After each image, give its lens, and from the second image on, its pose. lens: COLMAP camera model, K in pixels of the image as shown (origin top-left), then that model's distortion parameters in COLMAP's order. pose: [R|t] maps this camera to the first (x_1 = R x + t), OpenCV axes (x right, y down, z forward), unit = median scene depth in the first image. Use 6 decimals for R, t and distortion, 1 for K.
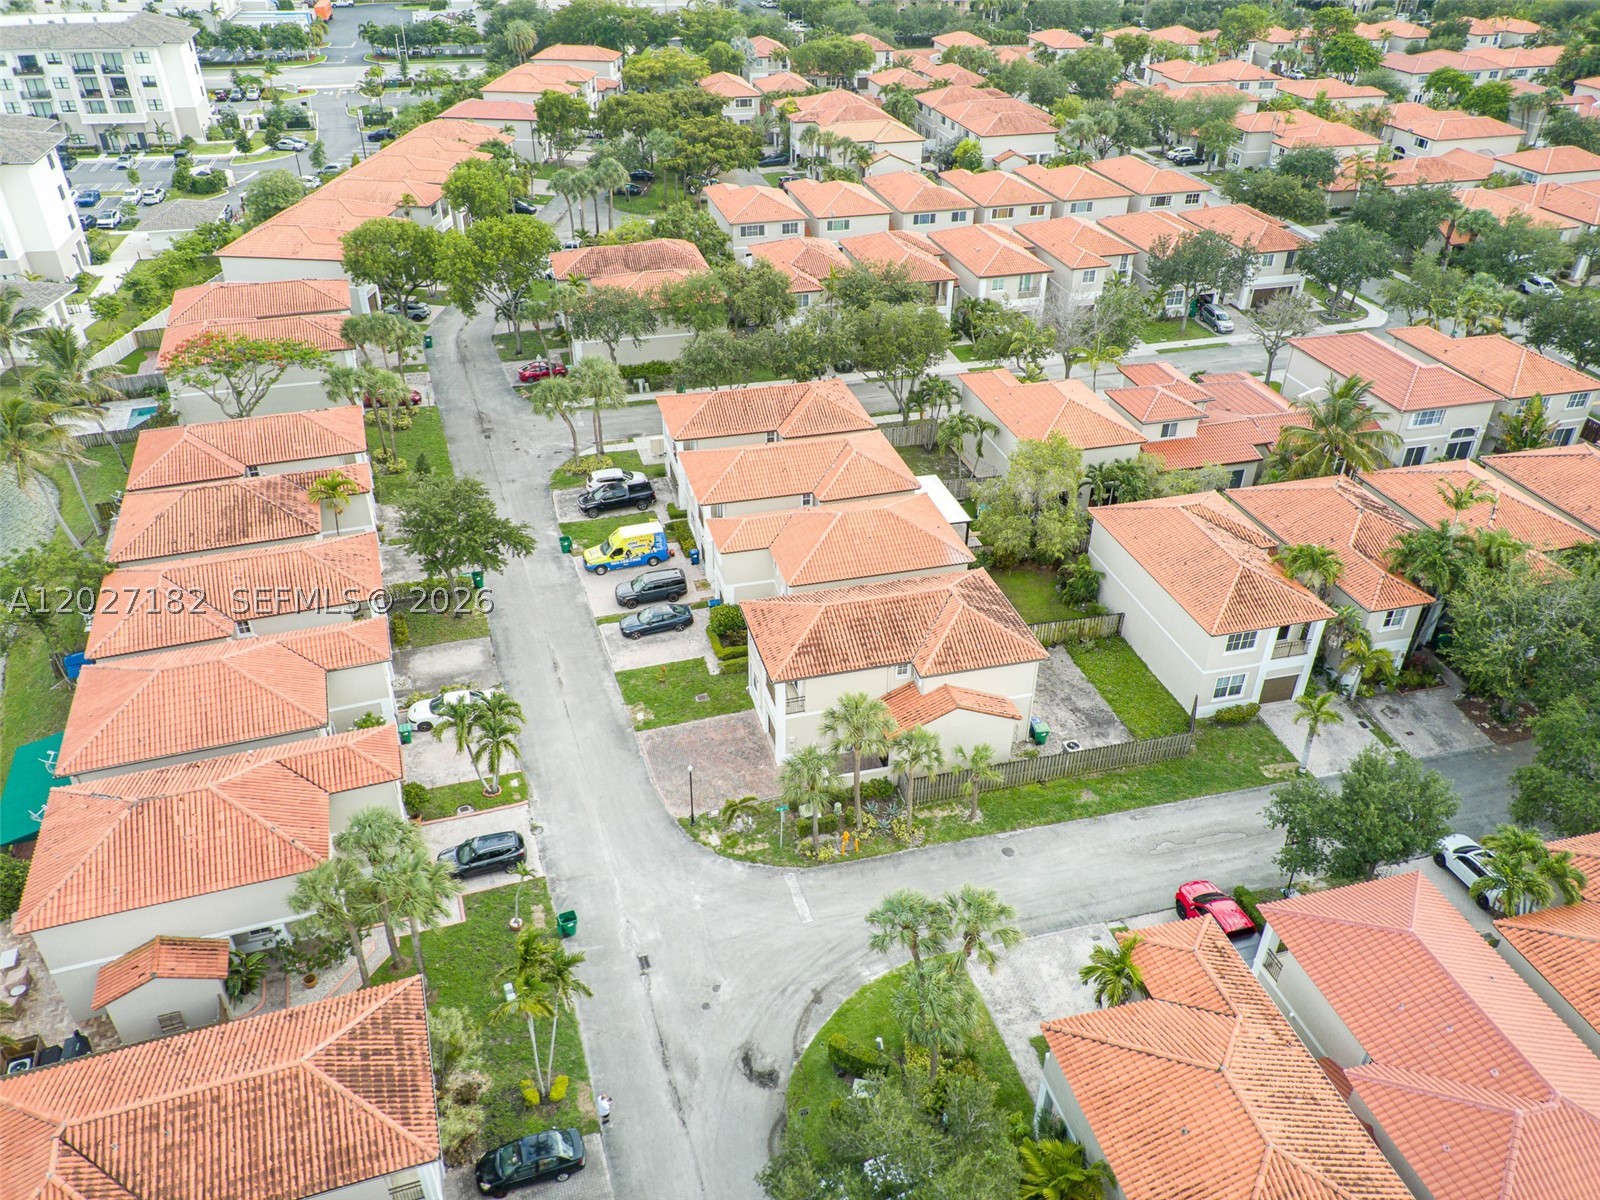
lens RADIAL K [[1181.5, 0, 799.3], [0, 1181.5, 596.5], [0, 0, 1]] dist [0.009752, -0.007664]
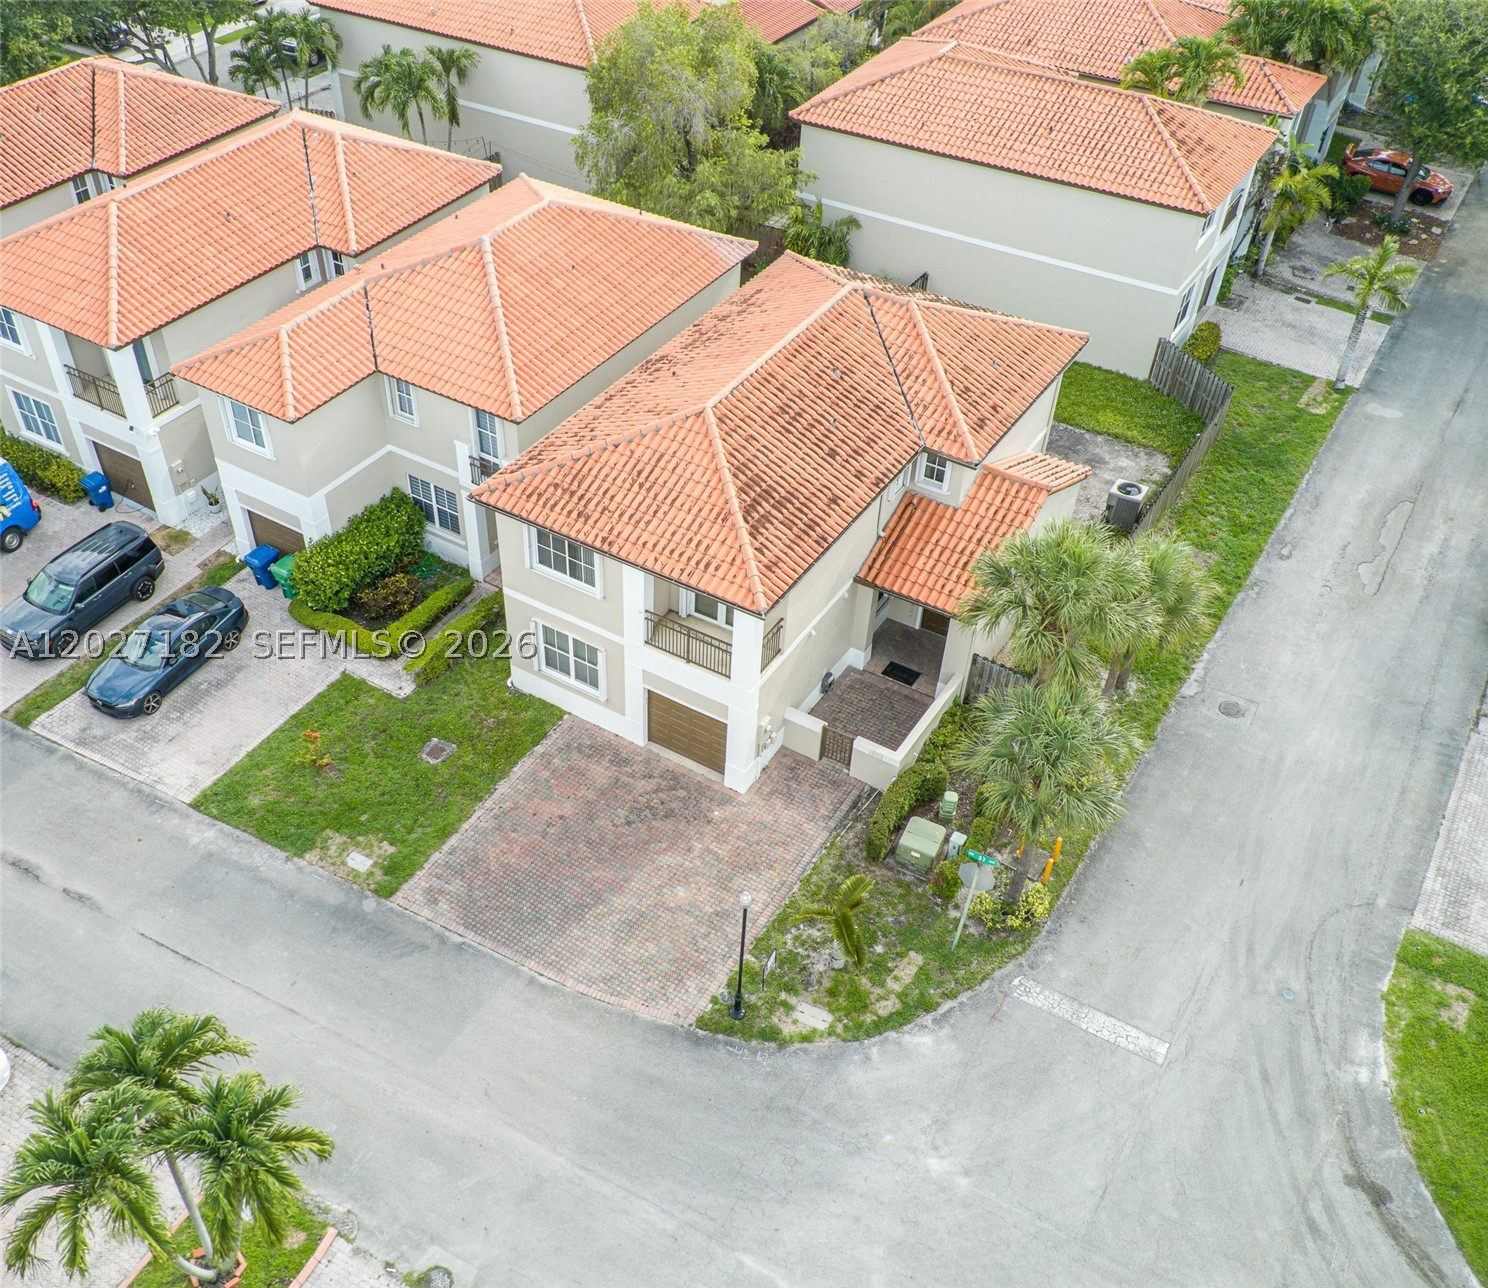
lens RADIAL K [[1390.4, 0, 691.7], [0, 1390.4, 659.9], [0, 0, 1]] dist [0.062569, 0.000000]
pose [[0.744018, -0.449031, 0.494782, -0.254256], [0.362726, 0.893337, 0.265291, -0.044483], [-0.561130, -0.017910, 0.827534, 0.546437]]
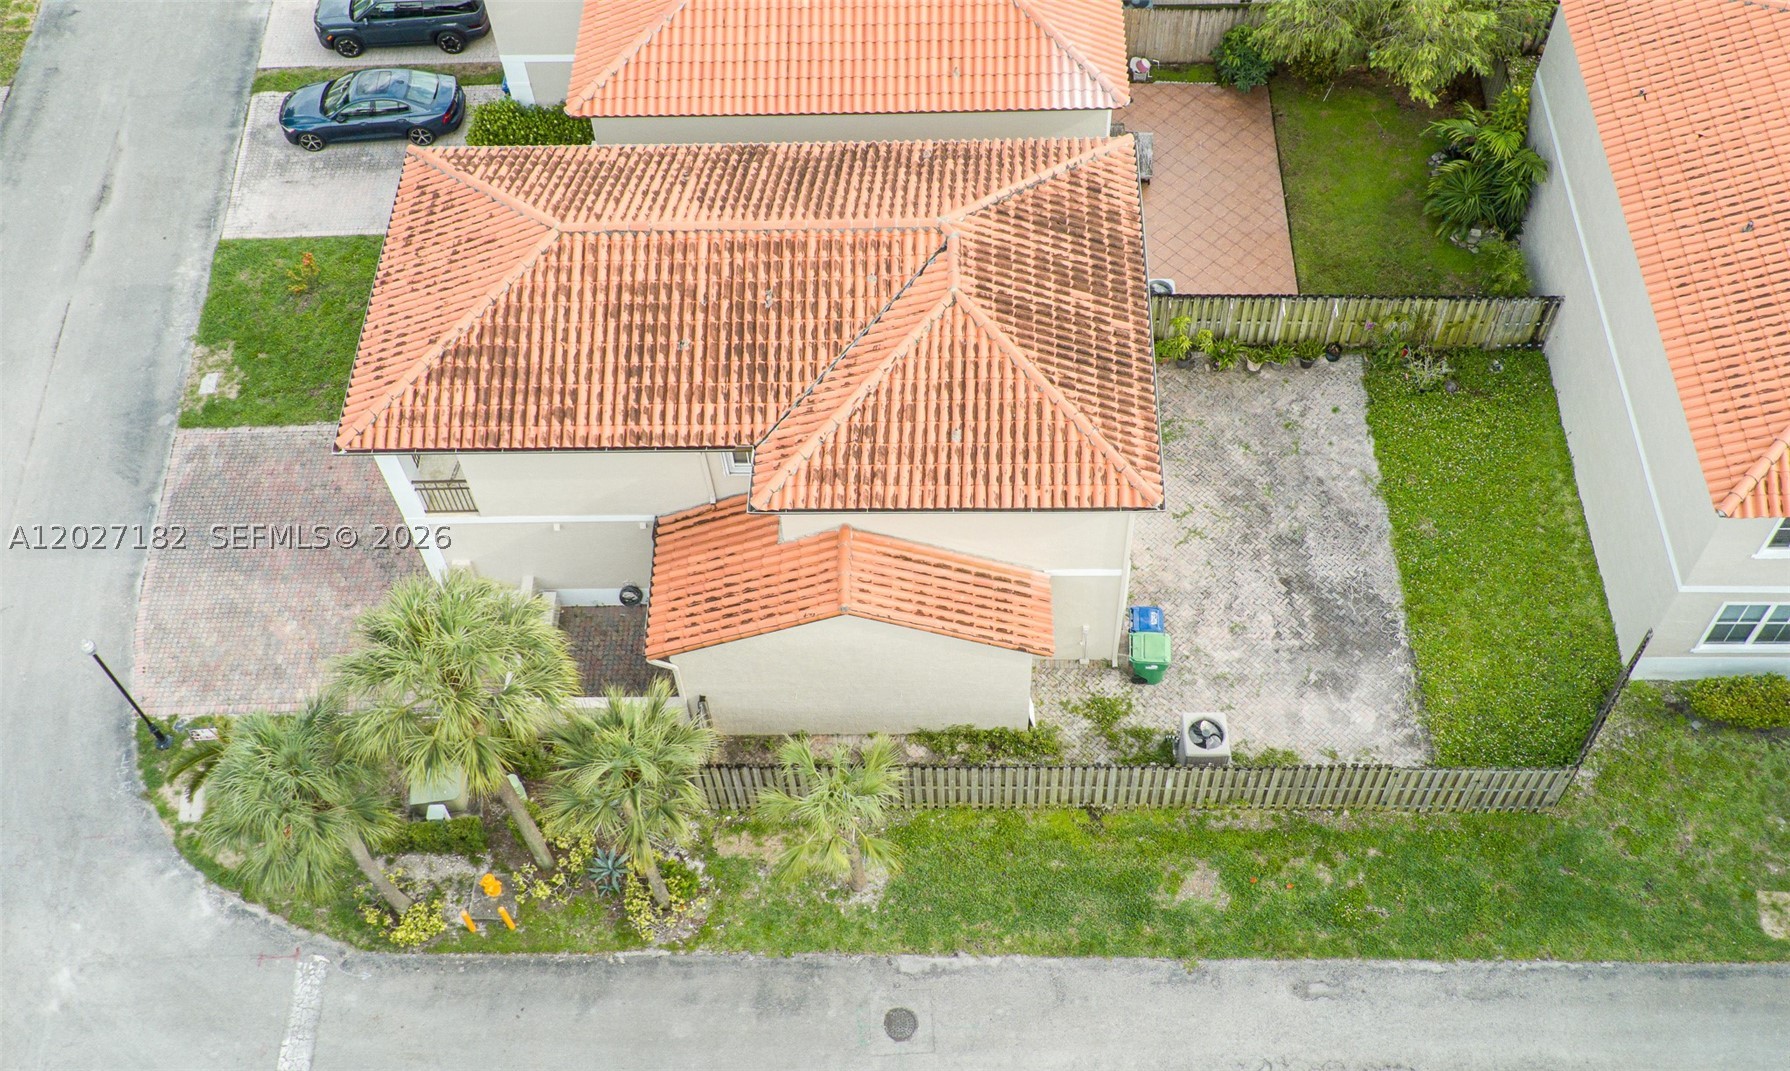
lens RADIAL K [[1781.2, 0, 892.0], [0, 1781.2, 536.5], [0, 0, 1]] dist [0.018866, 0.000000]
pose [[0.961827, 0.200117, -0.186662, 0.215118], [-0.113096, 0.911795, 0.394764, -0.118961], [0.249197, -0.358584, 0.899621, 0.489238]]
